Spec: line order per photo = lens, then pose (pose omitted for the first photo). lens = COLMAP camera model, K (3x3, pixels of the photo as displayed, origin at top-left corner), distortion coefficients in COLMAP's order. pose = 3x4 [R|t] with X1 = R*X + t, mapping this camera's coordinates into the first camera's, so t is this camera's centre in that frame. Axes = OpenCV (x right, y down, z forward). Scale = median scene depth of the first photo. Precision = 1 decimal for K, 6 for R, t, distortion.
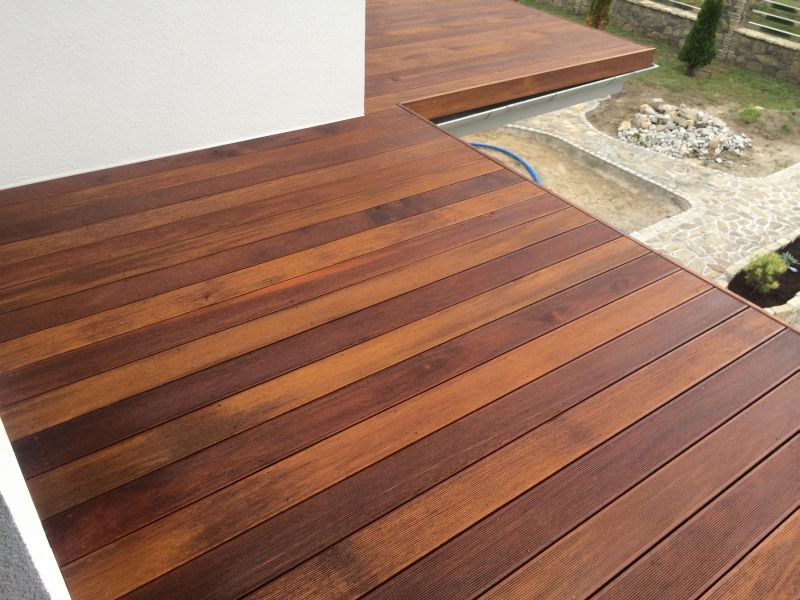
lens RADIAL K [[678.4, 0, 400.0], [0, 678.4, 300.0], [0, 0, 1]] dist [0.099157, -0.116952]
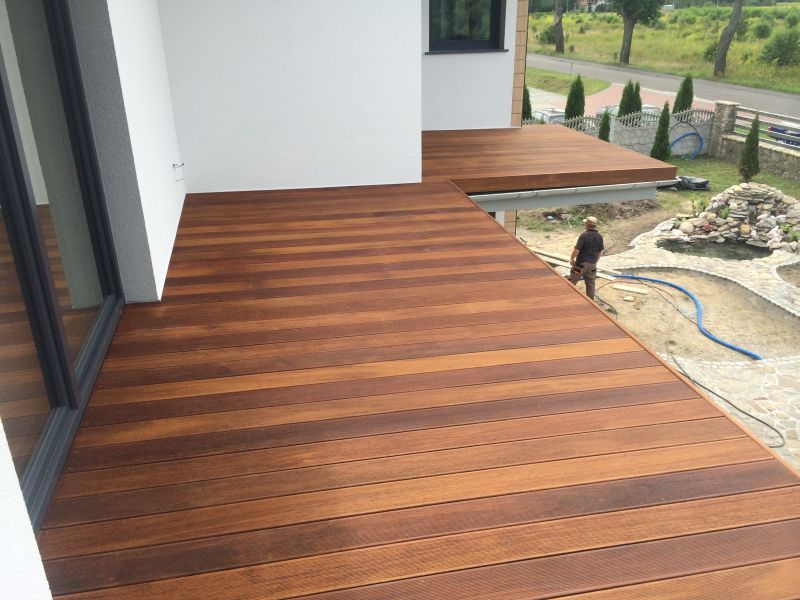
lens RADIAL K [[678.4, 0, 400.0], [0, 678.4, 300.0], [0, 0, 1]] dist [0.099157, -0.116952]
pose [[0.911666, 0.111163, -0.395610, 0.581387], [-0.202825, 0.959002, -0.197932, 0.344348], [0.357388, 0.260688, 0.896837, -0.440836]]
